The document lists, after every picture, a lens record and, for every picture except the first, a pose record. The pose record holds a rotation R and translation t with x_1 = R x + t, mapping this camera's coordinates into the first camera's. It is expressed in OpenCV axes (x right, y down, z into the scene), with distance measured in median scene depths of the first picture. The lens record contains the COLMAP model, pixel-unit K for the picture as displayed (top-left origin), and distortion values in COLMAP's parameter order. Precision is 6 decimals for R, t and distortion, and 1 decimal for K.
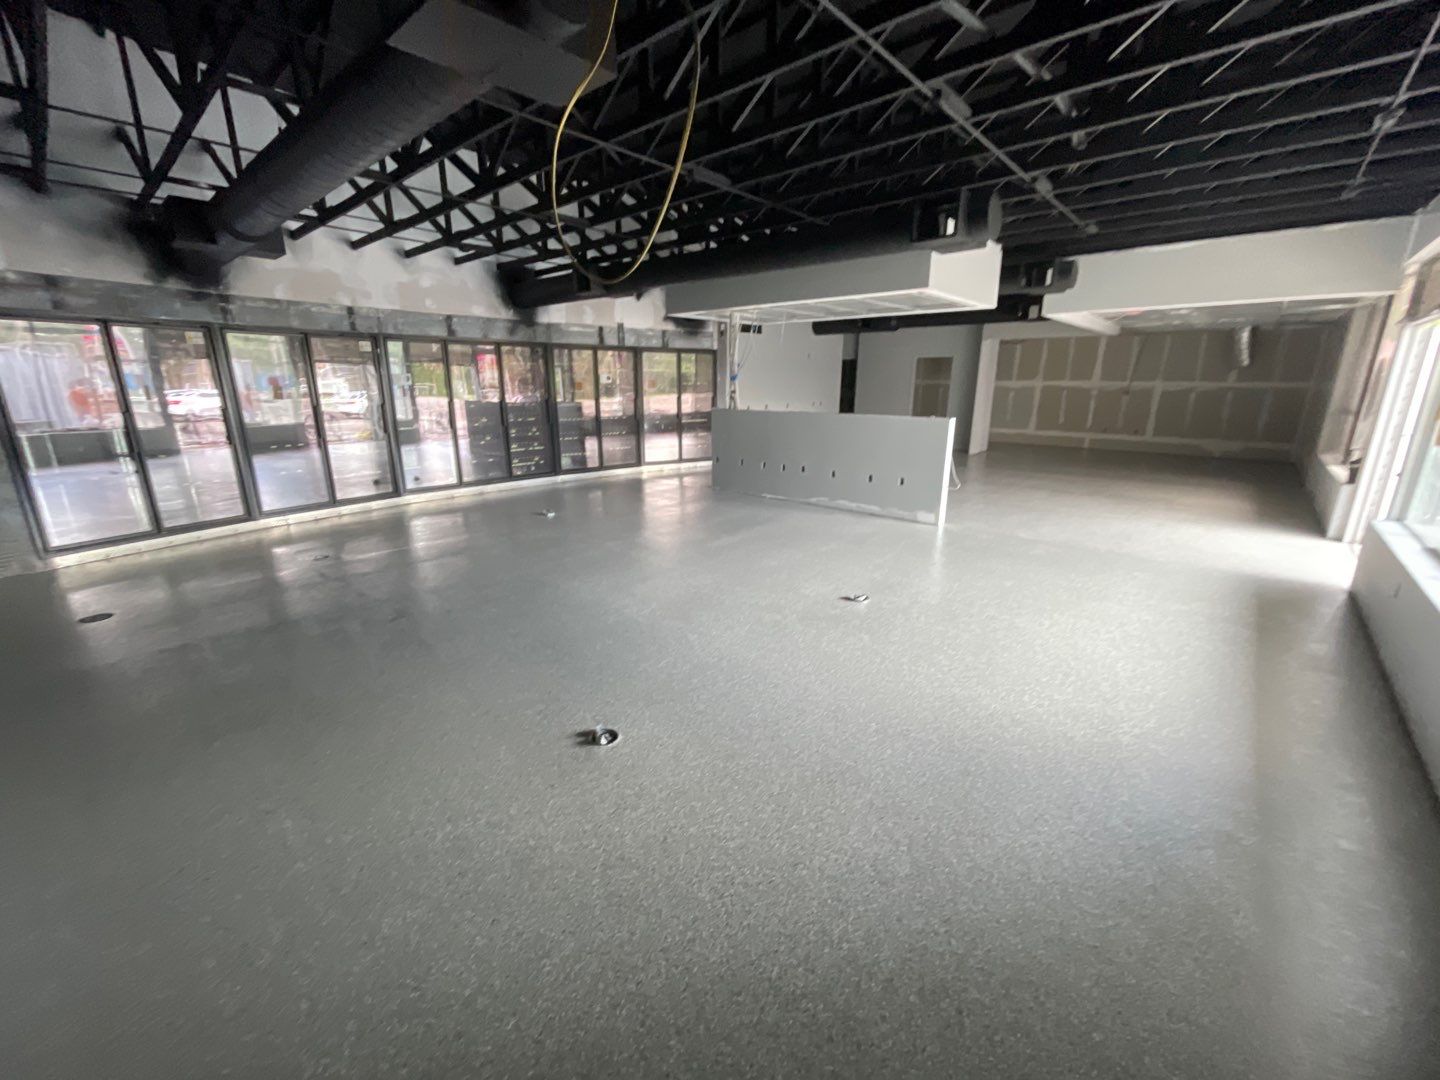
lens RADIAL K [[574.8, 0, 720.0], [0, 574.8, 540.0], [0, 0, 1]] dist [0.007082, 0.000107]
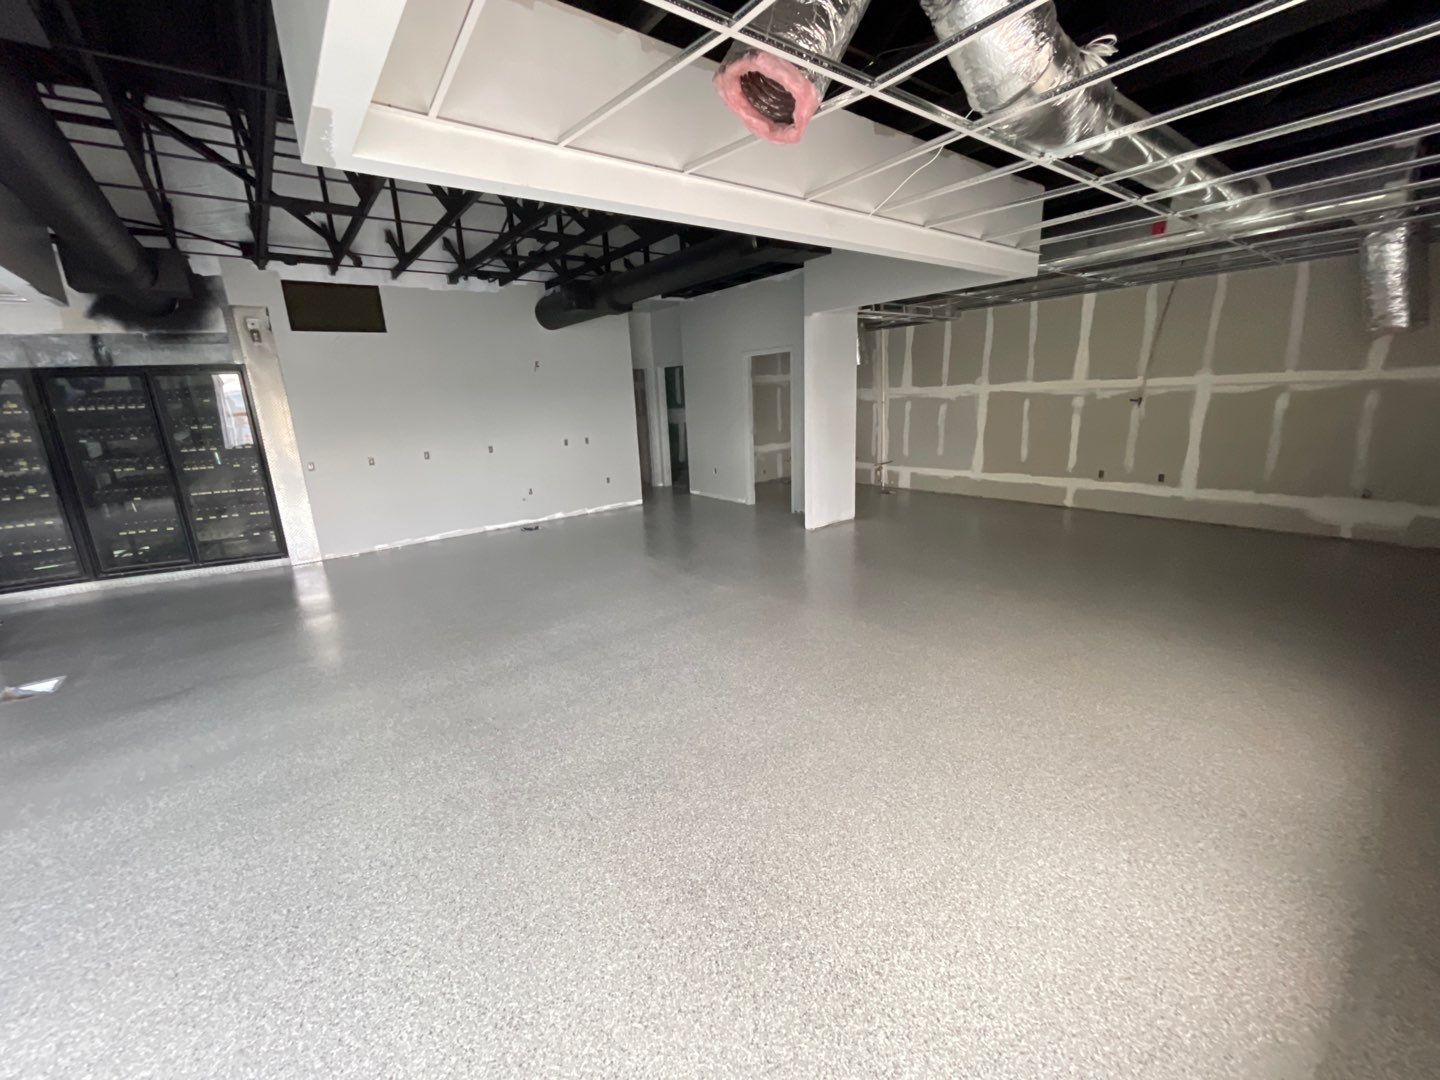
lens RADIAL K [[571.9, 0, 720.0], [0, 571.9, 540.0], [0, 0, 1]] dist [-0.003089, 0.000347]
pose [[0.982773, -0.003121, -0.184792, 0.438677], [-0.001348, 0.999710, -0.024056, -0.122279], [0.184814, 0.023890, 0.982483, 0.449641]]
